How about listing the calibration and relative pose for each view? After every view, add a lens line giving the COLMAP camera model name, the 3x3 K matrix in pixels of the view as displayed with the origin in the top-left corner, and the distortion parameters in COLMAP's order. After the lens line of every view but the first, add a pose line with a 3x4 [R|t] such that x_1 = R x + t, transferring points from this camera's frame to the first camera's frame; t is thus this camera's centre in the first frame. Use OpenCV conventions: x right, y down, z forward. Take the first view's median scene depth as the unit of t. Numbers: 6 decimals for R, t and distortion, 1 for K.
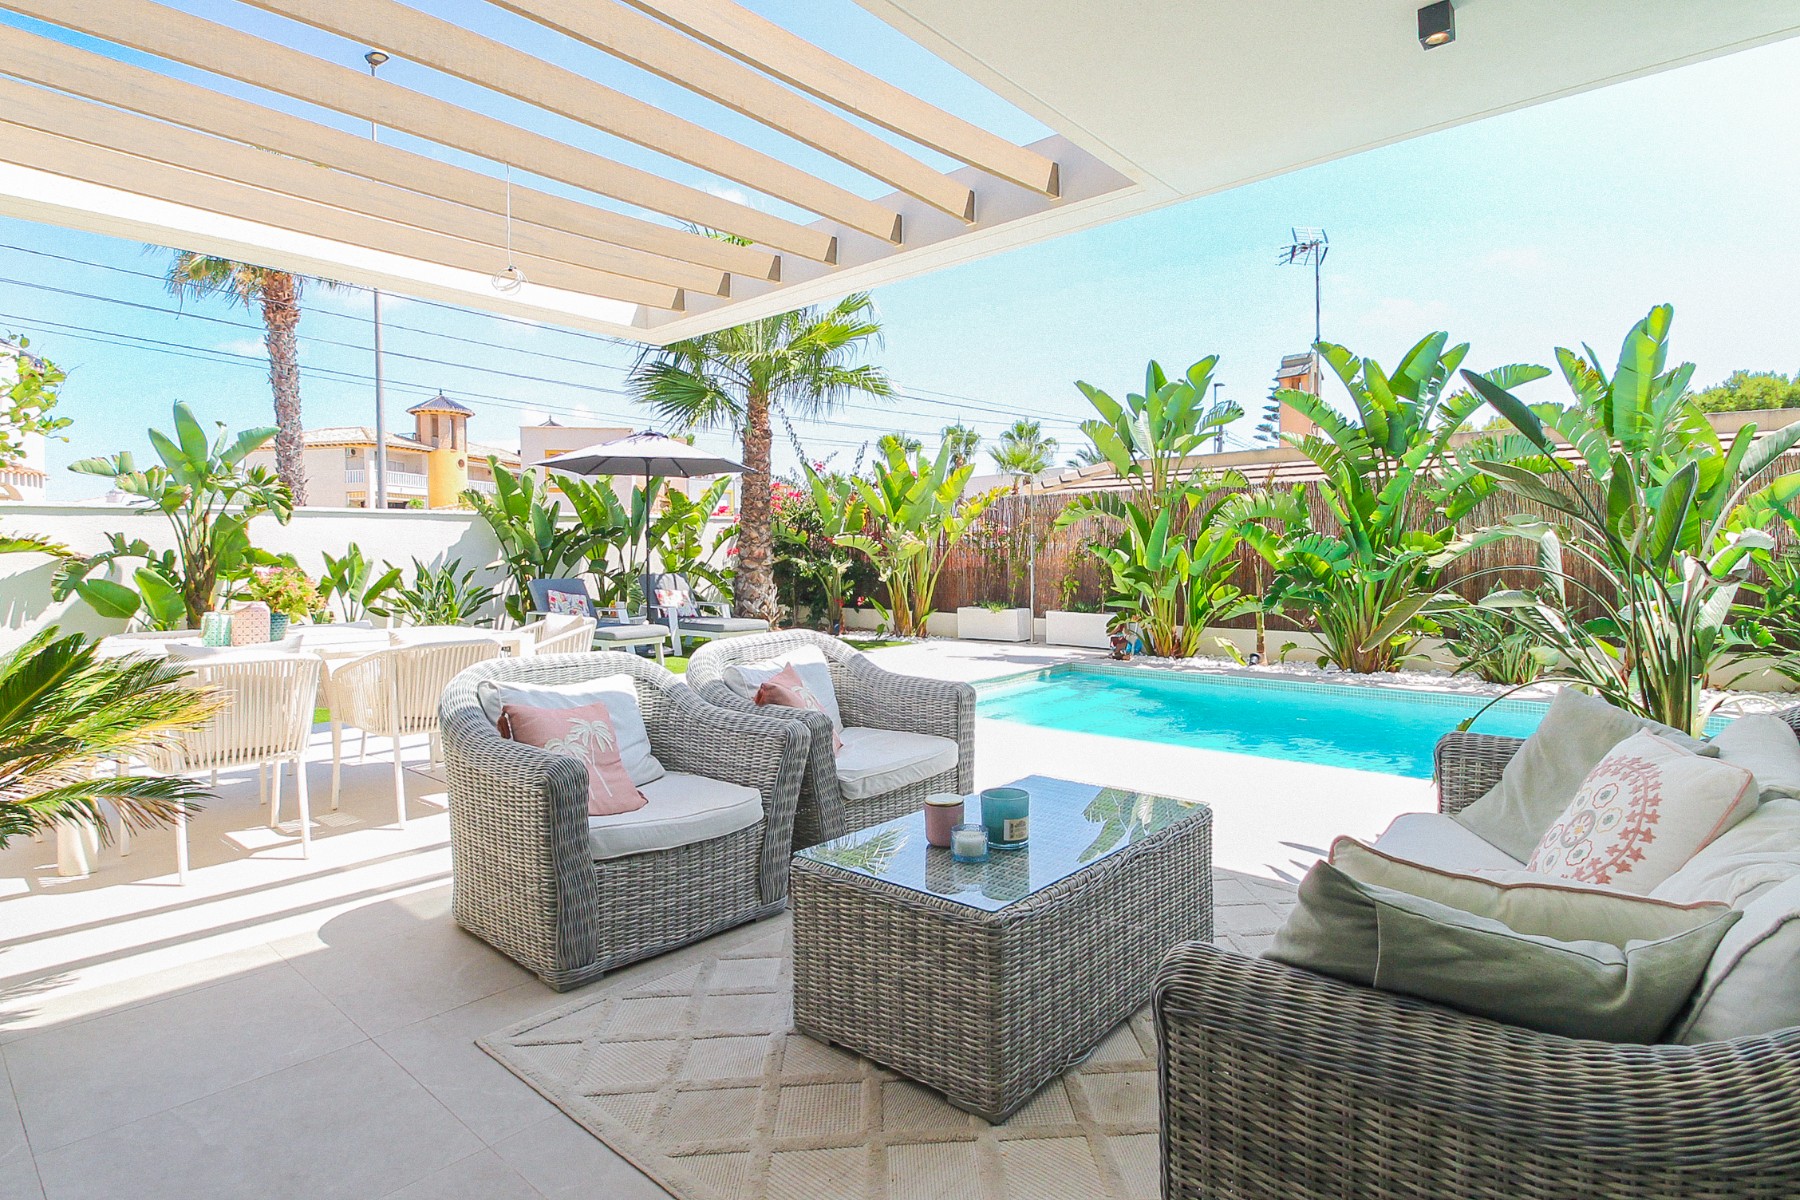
lens RADIAL K [[935.4, 0, 881.8], [0, 935.4, 588.9], [0, 0, 1]] dist [0.001495, -0.000287]
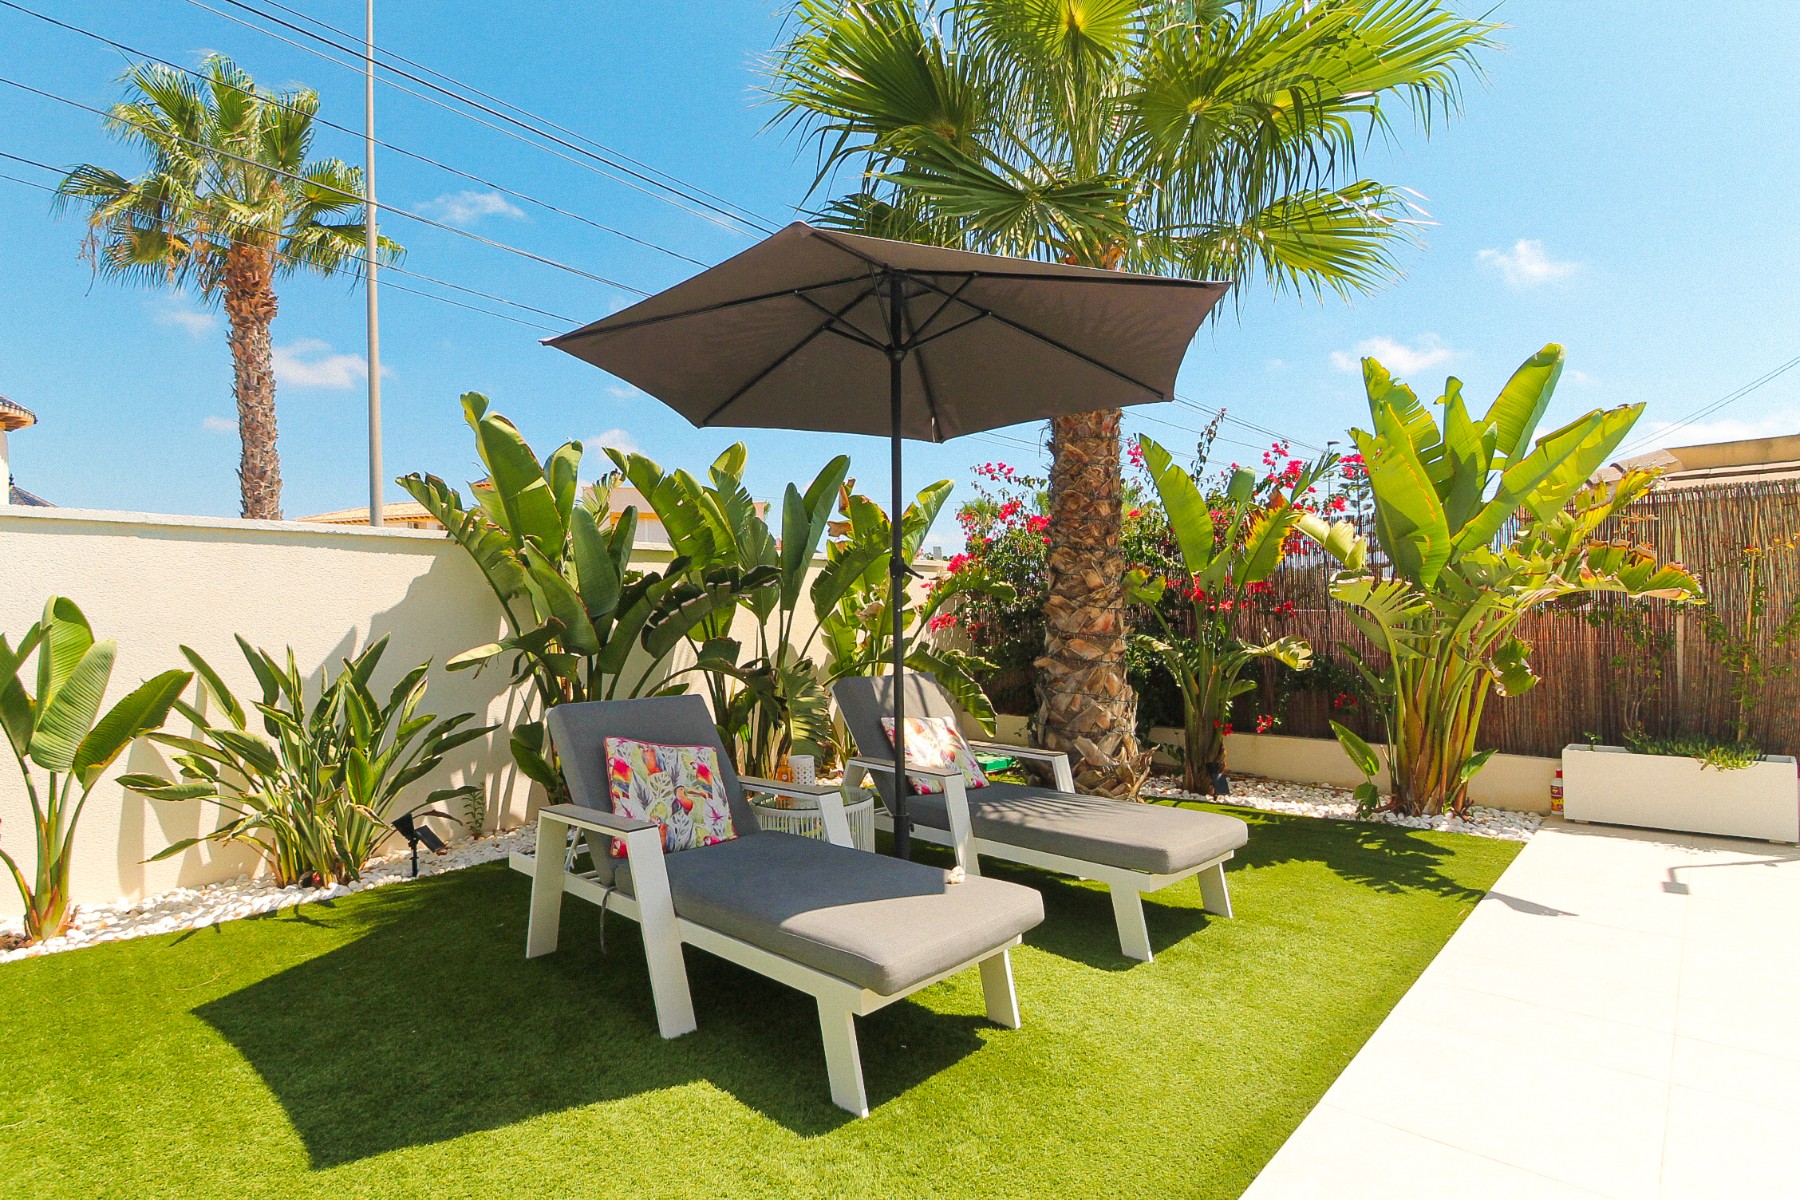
lens RADIAL K [[894.6, 0, 911.3], [0, 894.6, 633.5], [0, 0, 1]] dist [-0.006202, -0.001002]
pose [[0.999822, -0.005426, -0.018083, -0.204728], [0.004863, 0.999505, -0.031072, -0.020971], [0.018243, 0.030979, 0.999354, 0.576219]]
